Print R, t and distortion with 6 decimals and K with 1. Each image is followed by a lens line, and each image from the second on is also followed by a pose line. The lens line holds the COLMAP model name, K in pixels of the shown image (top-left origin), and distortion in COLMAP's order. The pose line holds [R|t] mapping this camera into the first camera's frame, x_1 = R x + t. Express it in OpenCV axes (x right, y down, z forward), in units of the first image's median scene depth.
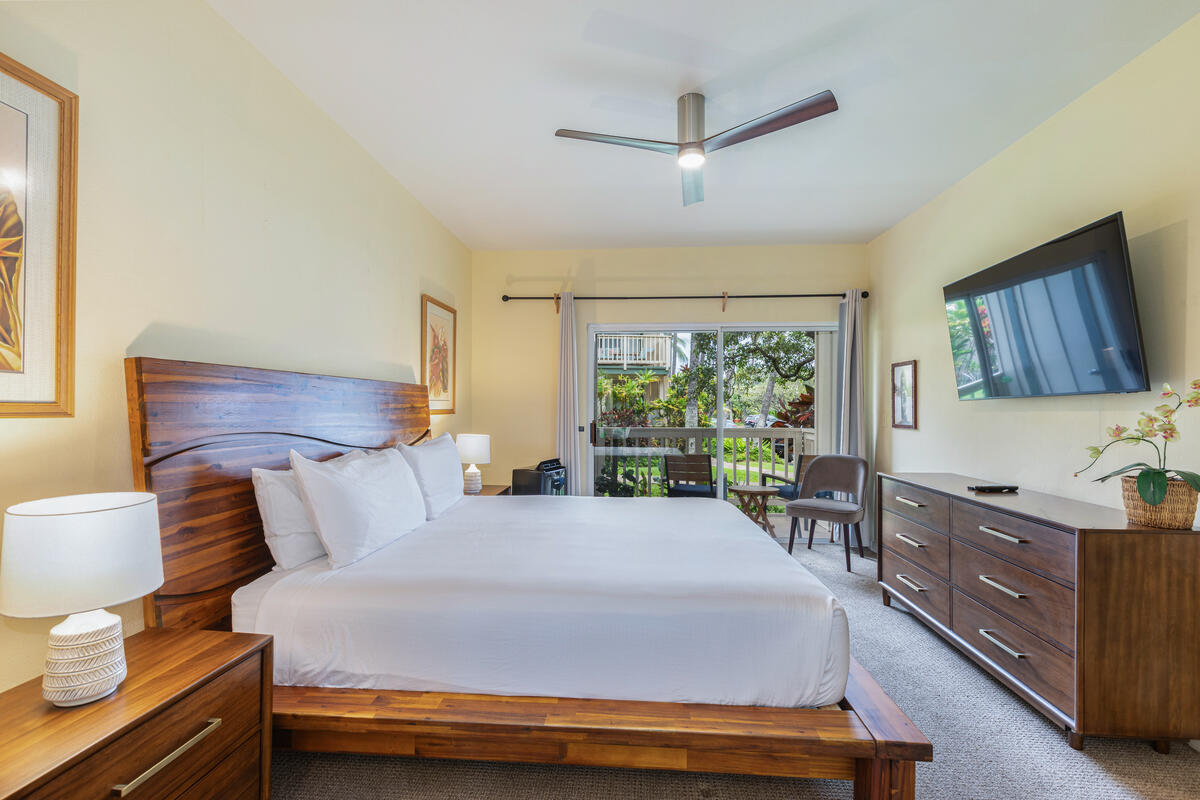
lens RADIAL K [[539.2, 0, 598.9], [0, 539.2, 404.4], [0, 0, 1]] dist [0.000663, 0.000449]
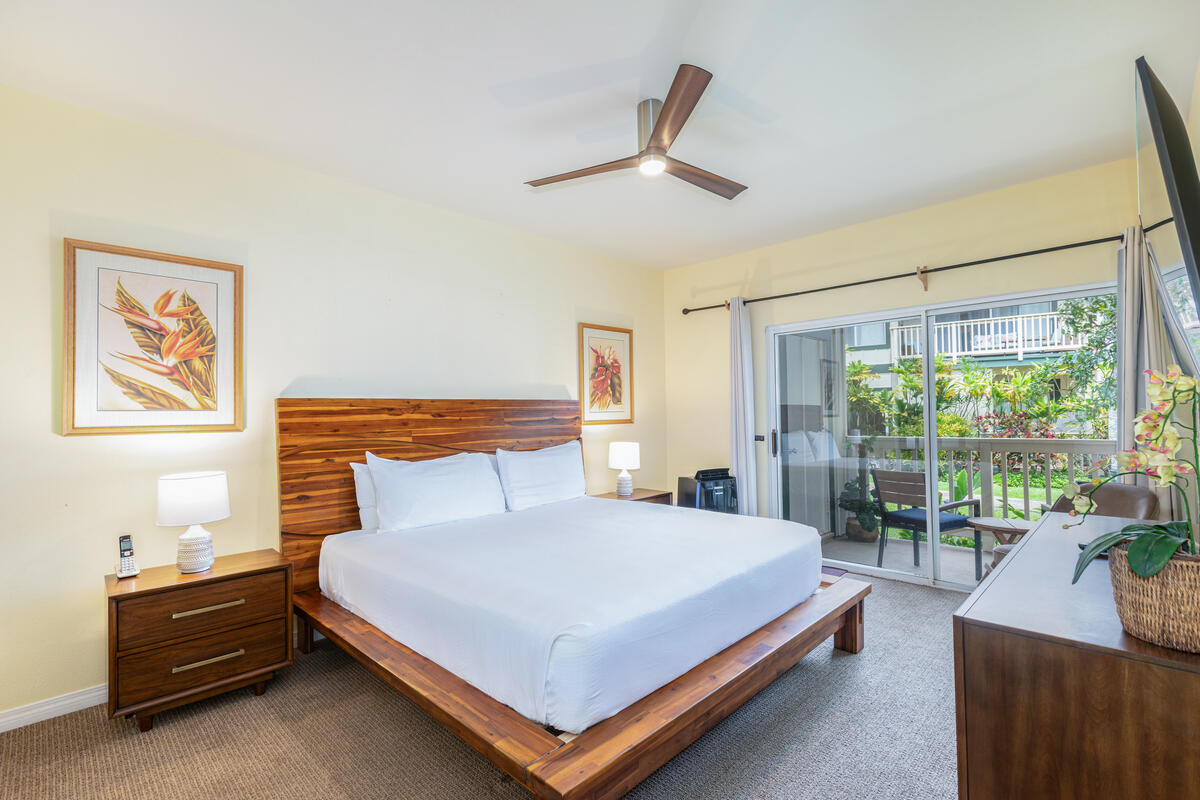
lens RADIAL K [[539.2, 0, 596.5], [0, 539.2, 404.2], [0, 0, 1]] dist [0.000663, 0.000449]
pose [[0.769429, -0.027854, -0.638124, 0.516588], [0.021526, 0.999612, -0.017678, -0.005873], [0.638369, -0.000135, 0.769730, 0.135140]]
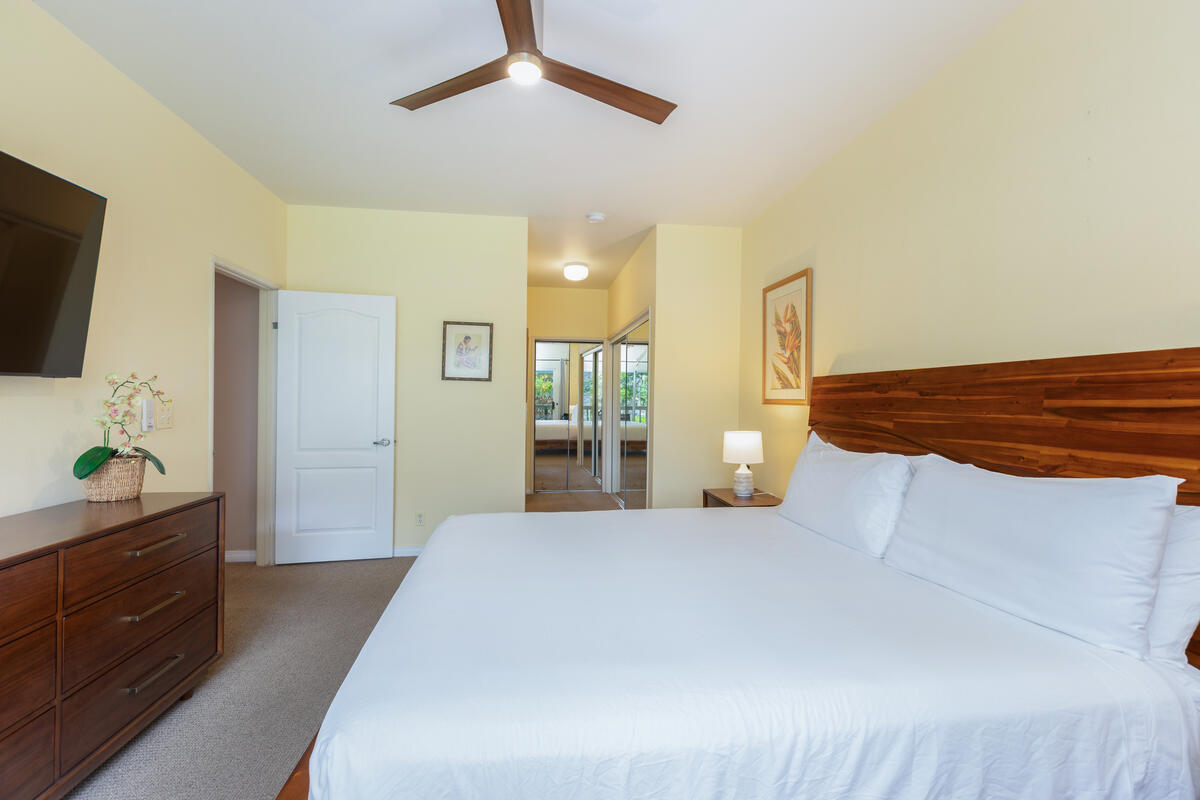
lens RADIAL K [[539.2, 0, 605.6], [0, 539.2, 396.1], [0, 0, 1]] dist [0.000663, 0.000449]
pose [[-0.972523, -0.007841, -0.232673, 0.175323], [-0.006031, 0.999946, -0.008492, 0.002450], [0.232727, -0.006855, -0.972518, 1.280993]]
